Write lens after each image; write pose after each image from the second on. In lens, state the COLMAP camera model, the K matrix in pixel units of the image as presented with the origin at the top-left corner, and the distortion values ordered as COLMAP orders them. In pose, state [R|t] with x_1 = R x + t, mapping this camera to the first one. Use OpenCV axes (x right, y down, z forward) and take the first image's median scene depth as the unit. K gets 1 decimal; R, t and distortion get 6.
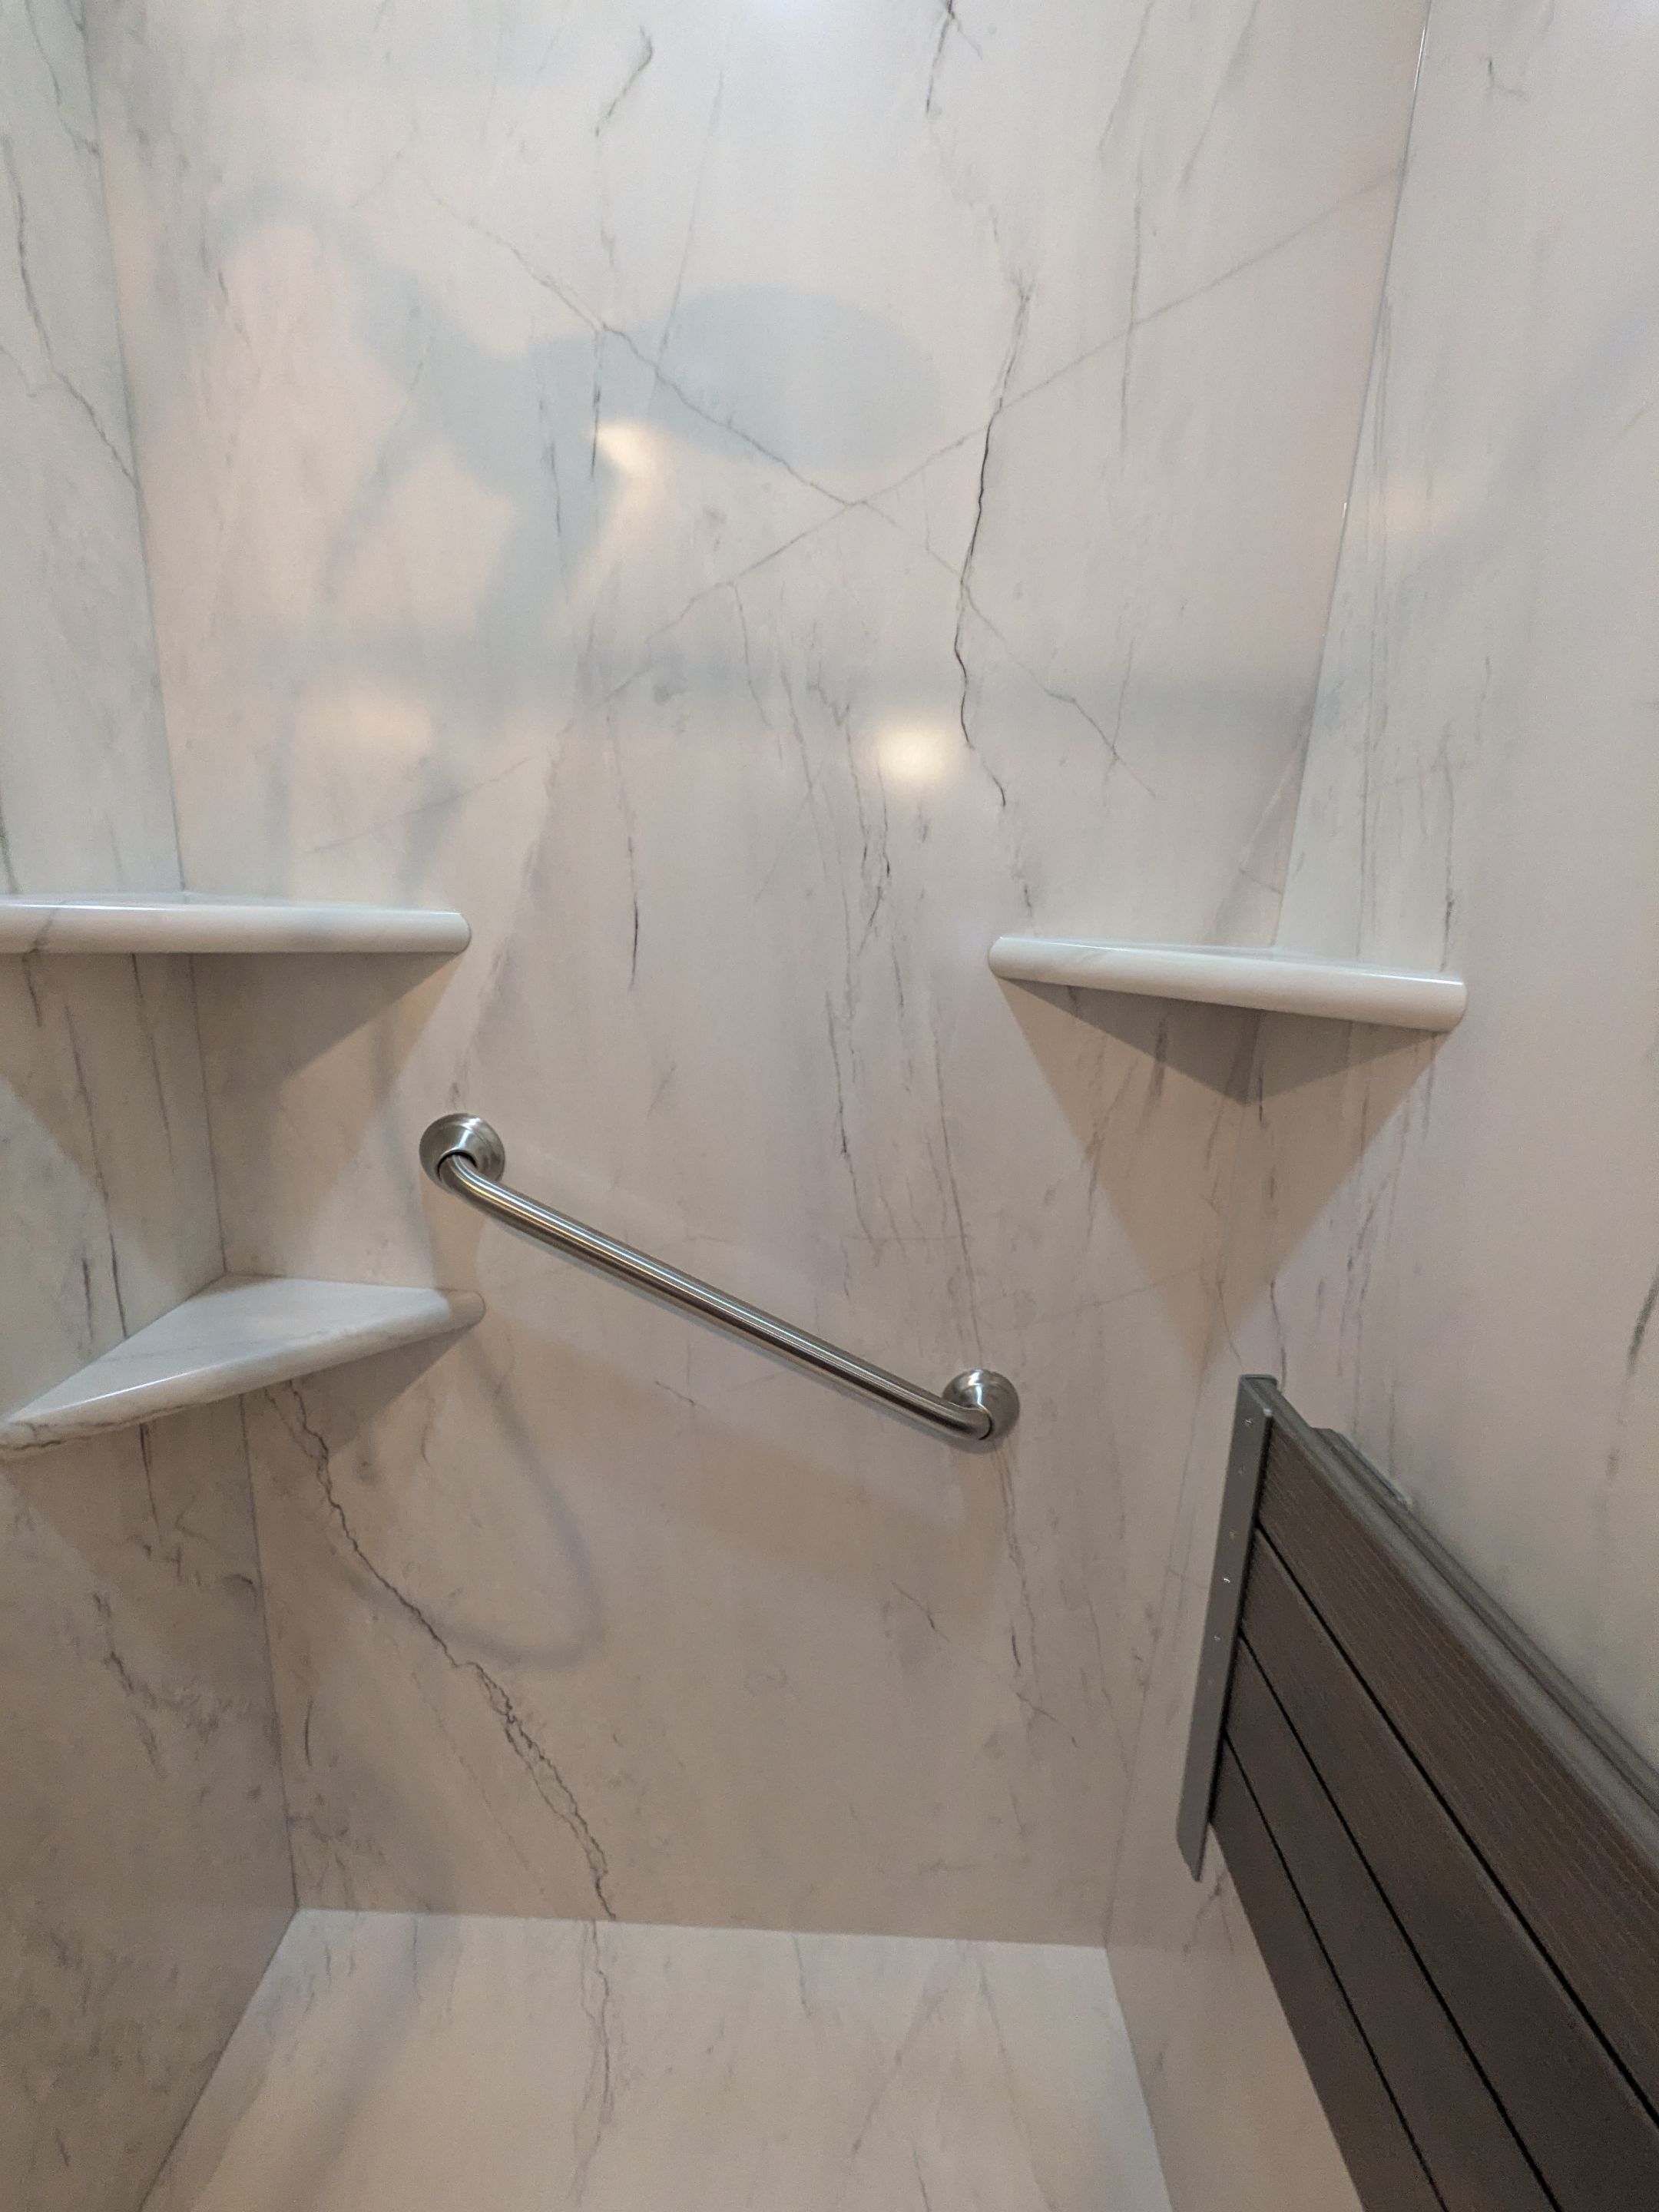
lens RADIAL K [[880.9, 0, 821.4], [0, 880.9, 1106.6], [0, 0, 1]] dist [-0.003252, 0.000965]
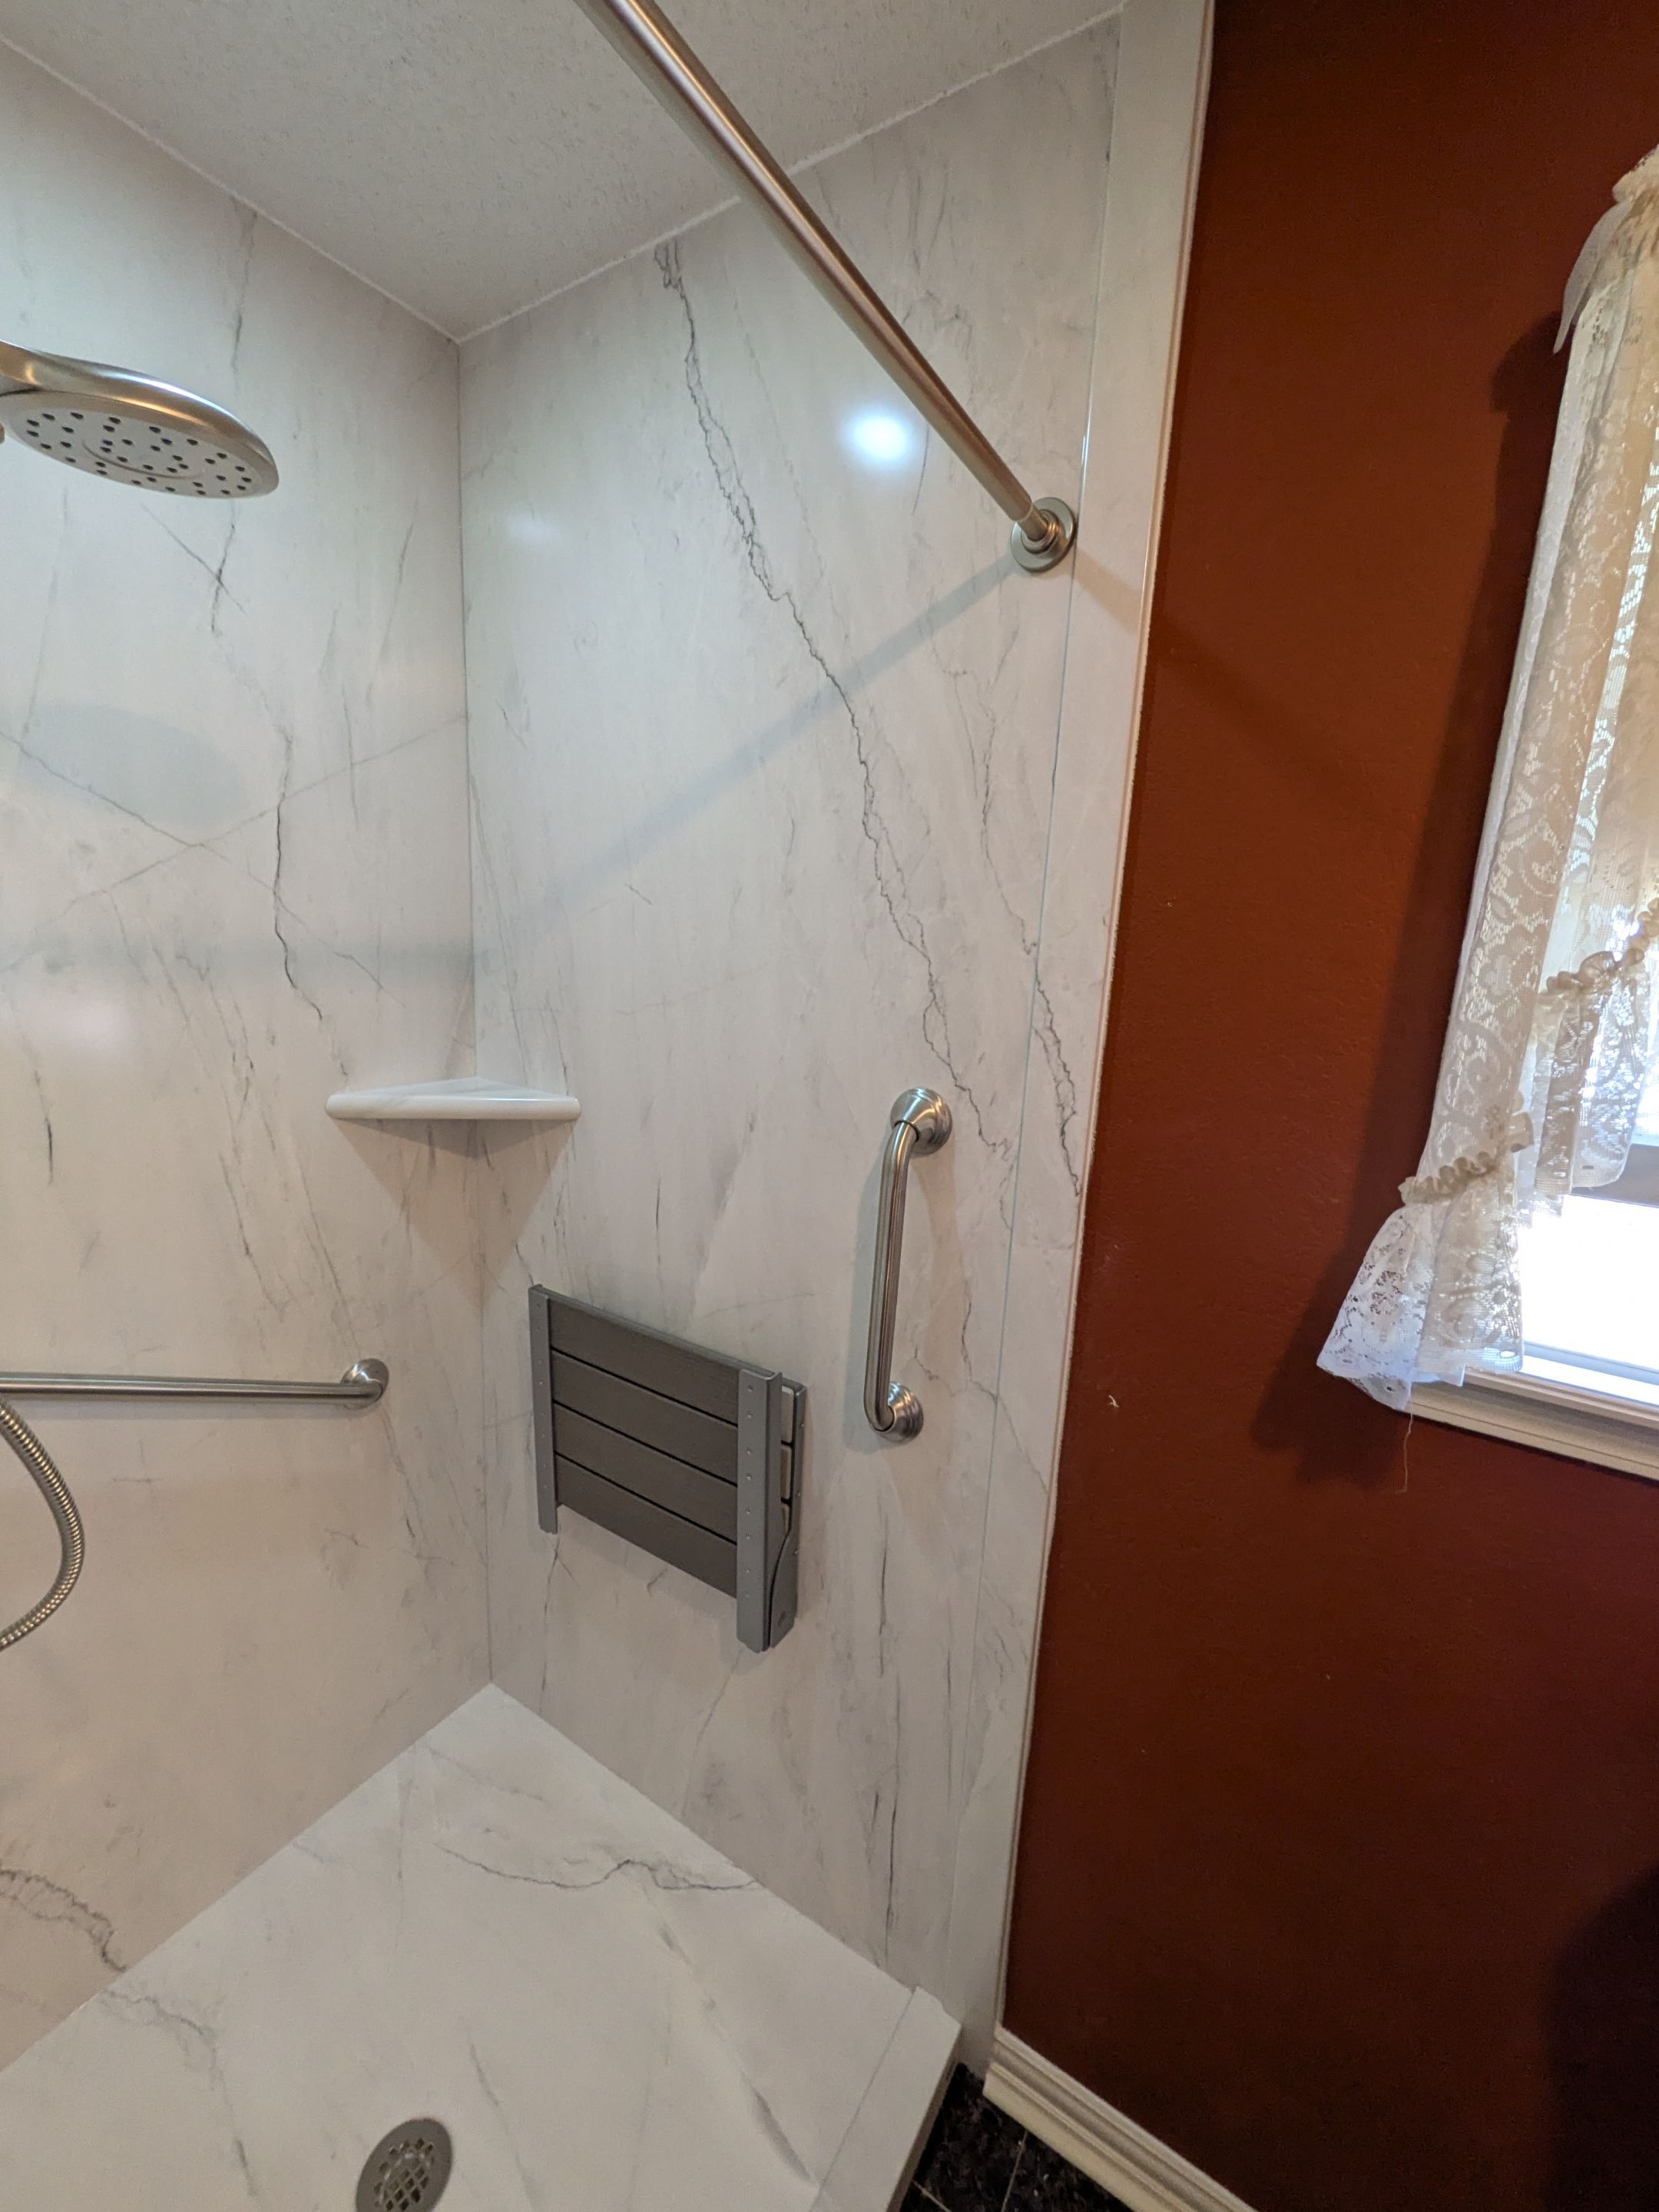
lens RADIAL K [[880.9, 0, 825.0], [0, 880.9, 1110.7], [0, 0, 1]] dist [-0.003252, 0.000965]
pose [[0.526396, -0.187600, 0.829285, -0.697040], [0.176140, 0.978257, 0.109493, -0.187621], [-0.831795, 0.088434, 0.547994, -0.677650]]
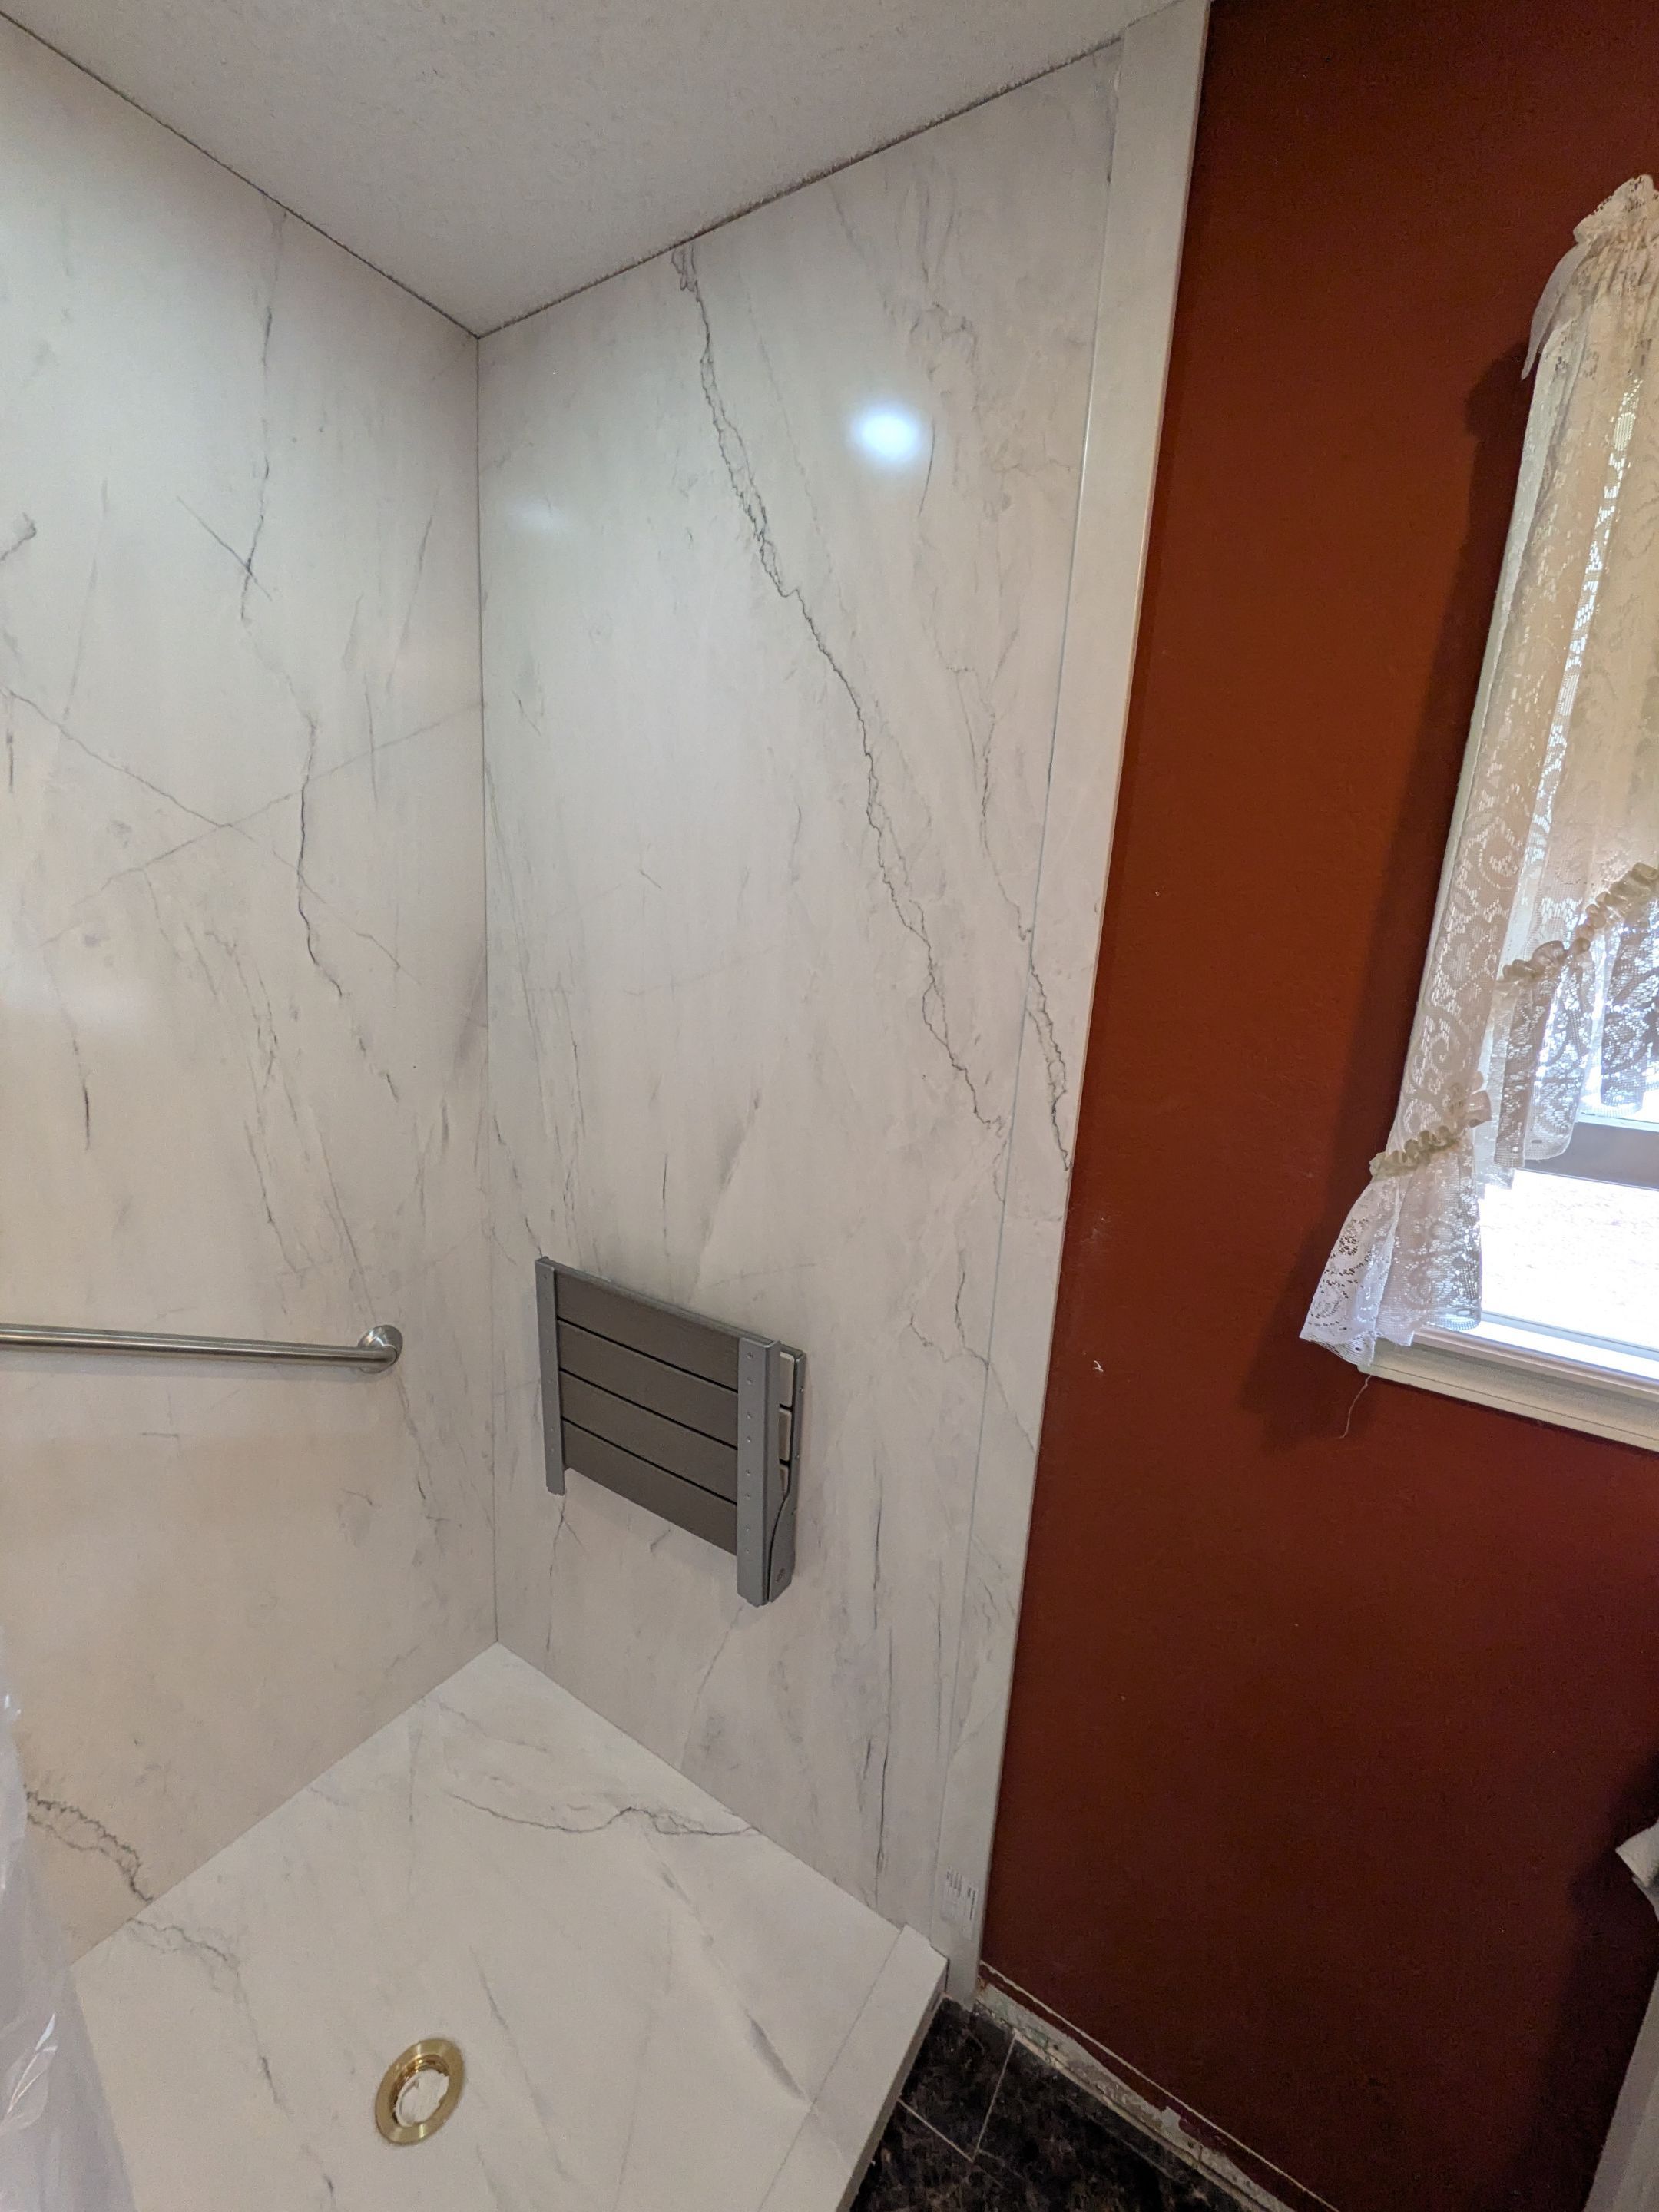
lens RADIAL K [[880.9, 0, 825.2], [0, 880.9, 1111.2], [0, 0, 1]] dist [-0.003252, 0.000965]
pose [[0.524245, -0.192278, 0.829576, -0.762463], [0.165180, 0.978634, 0.122442, -0.176565], [-0.835394, 0.072840, 0.544804, -0.703009]]
